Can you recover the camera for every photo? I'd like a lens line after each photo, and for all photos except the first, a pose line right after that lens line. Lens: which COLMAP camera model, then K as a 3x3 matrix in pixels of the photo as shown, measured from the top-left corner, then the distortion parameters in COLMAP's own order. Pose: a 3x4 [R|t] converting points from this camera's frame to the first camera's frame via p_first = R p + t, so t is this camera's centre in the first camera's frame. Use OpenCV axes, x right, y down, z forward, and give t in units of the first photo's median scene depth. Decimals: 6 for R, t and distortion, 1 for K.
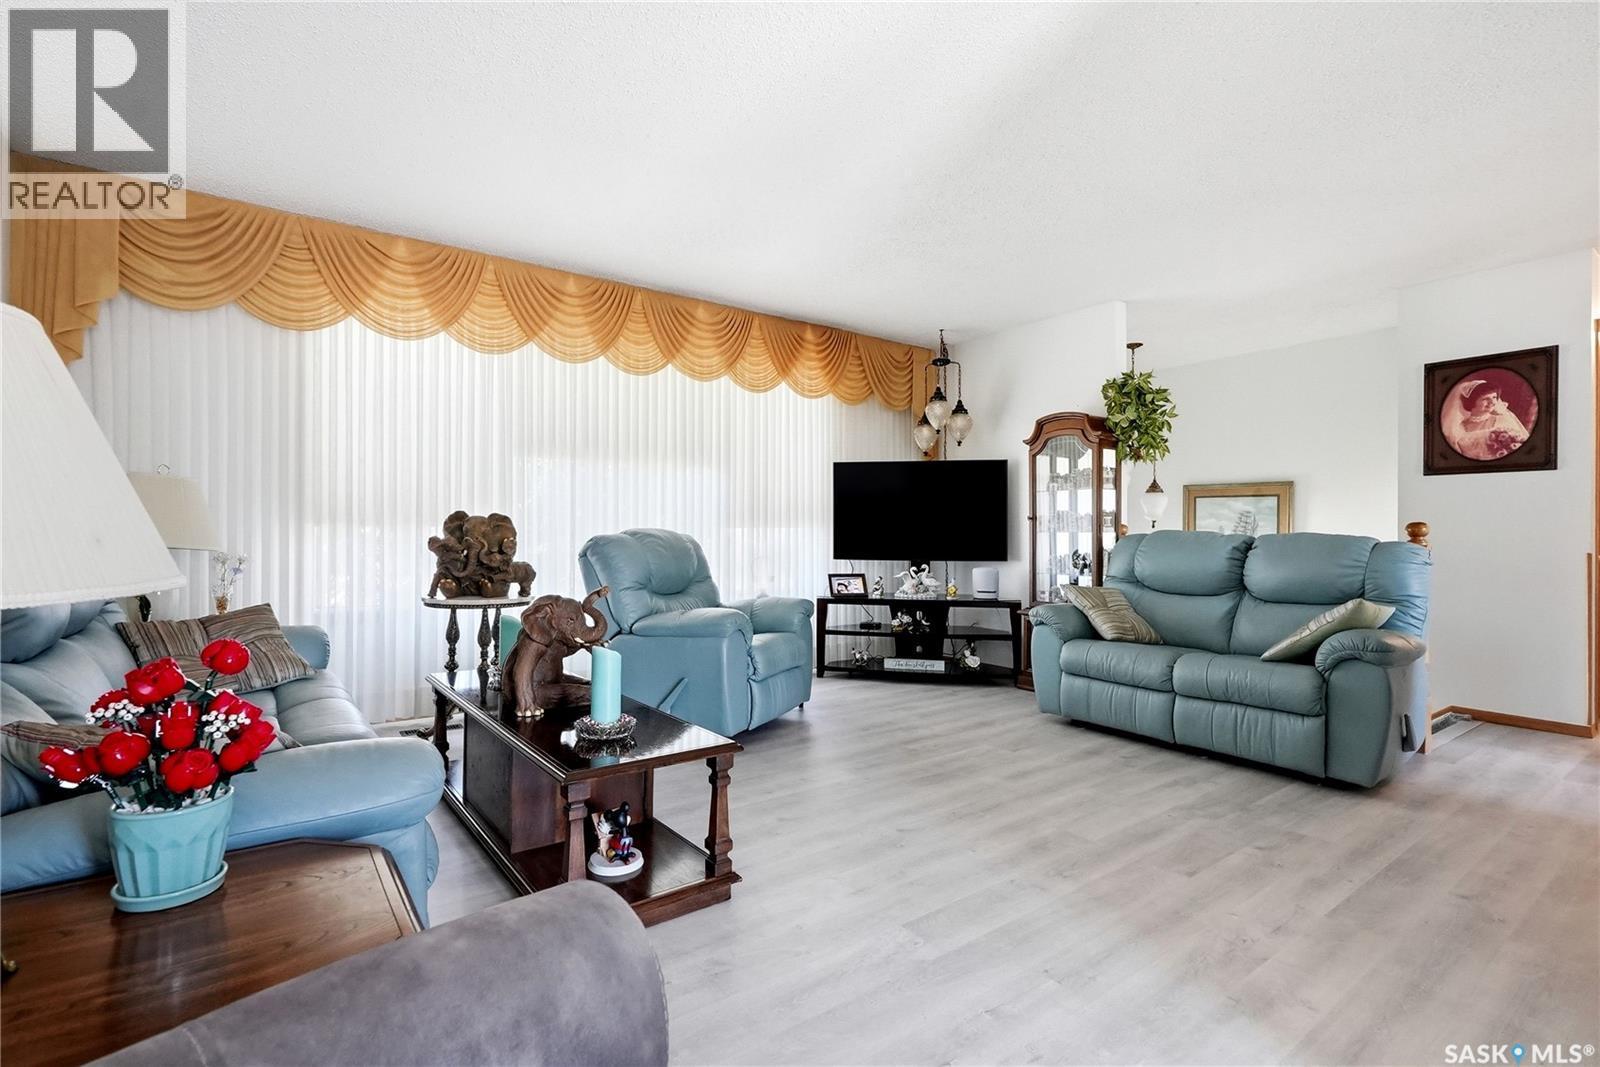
lens RADIAL K [[753.7, 0, 800.6], [0, 753.7, 545.1], [0, 0, 1]] dist [0.000797, 0.000234]
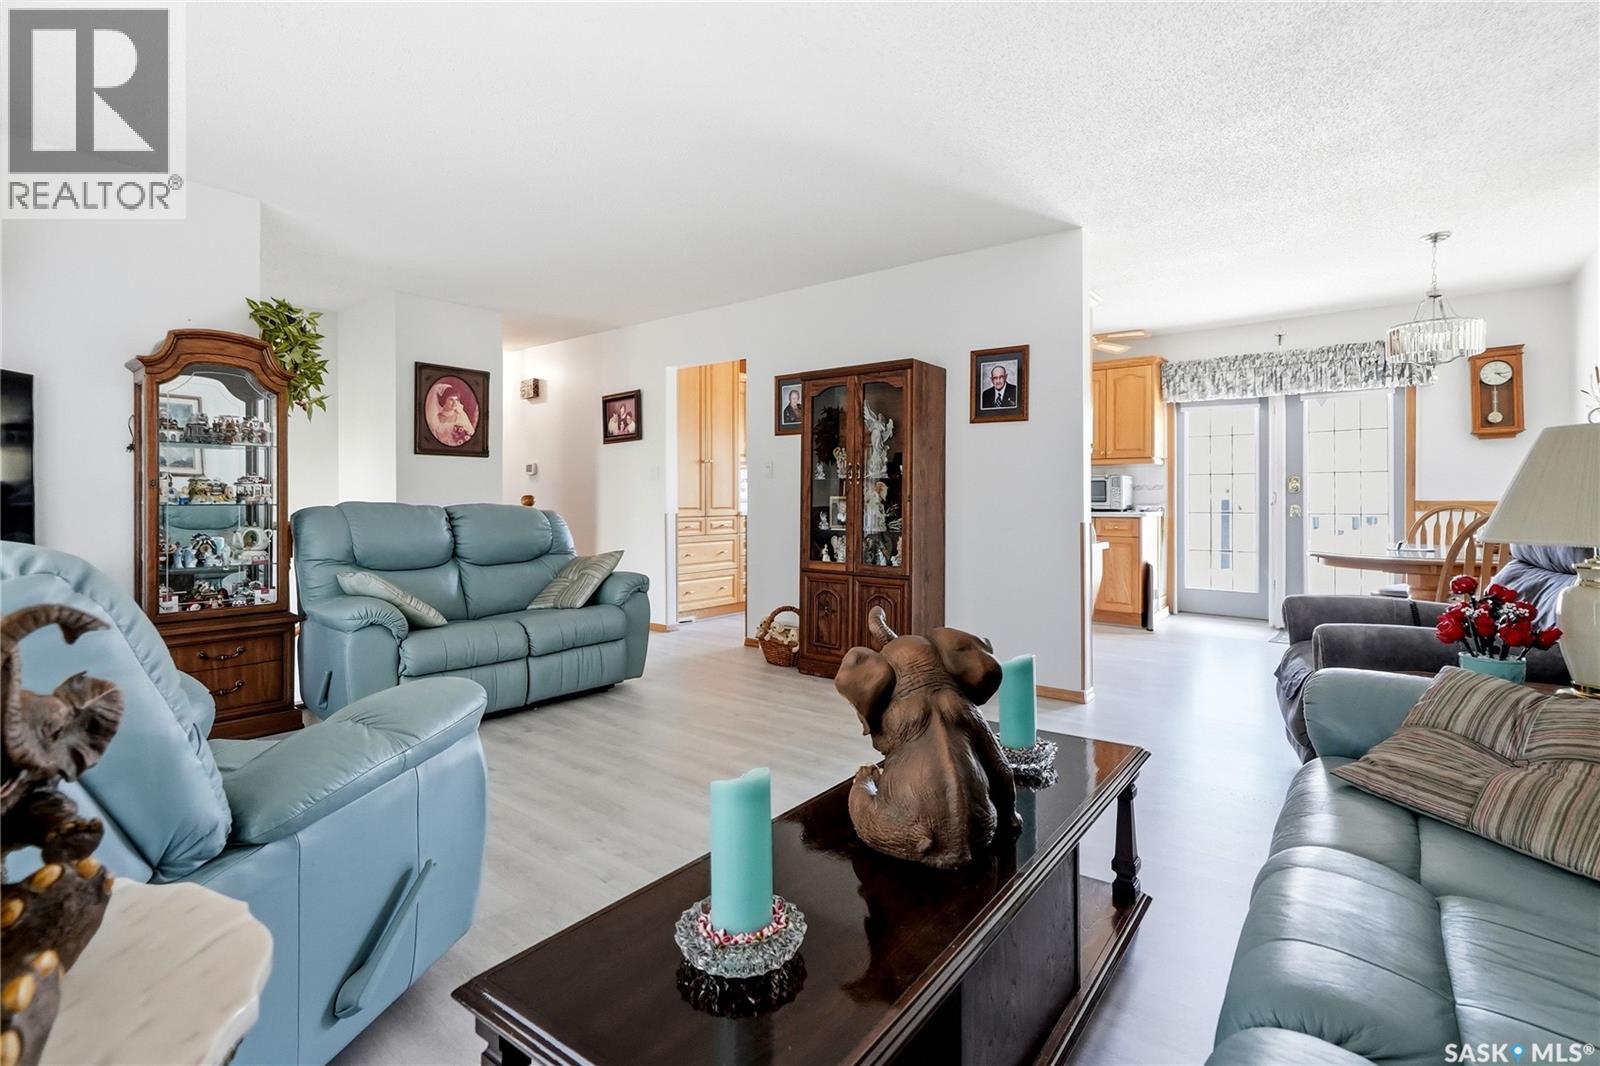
lens RADIAL K [[757.6, 0, 799.4], [0, 757.6, 497.8], [0, 0, 1]] dist [-0.000091, 0.000025]
pose [[-0.279078, -0.001268, 0.960268, -0.543464], [0.013900, 0.999889, 0.005360, -0.022083], [-0.960168, 0.014843, -0.279030, 0.813439]]
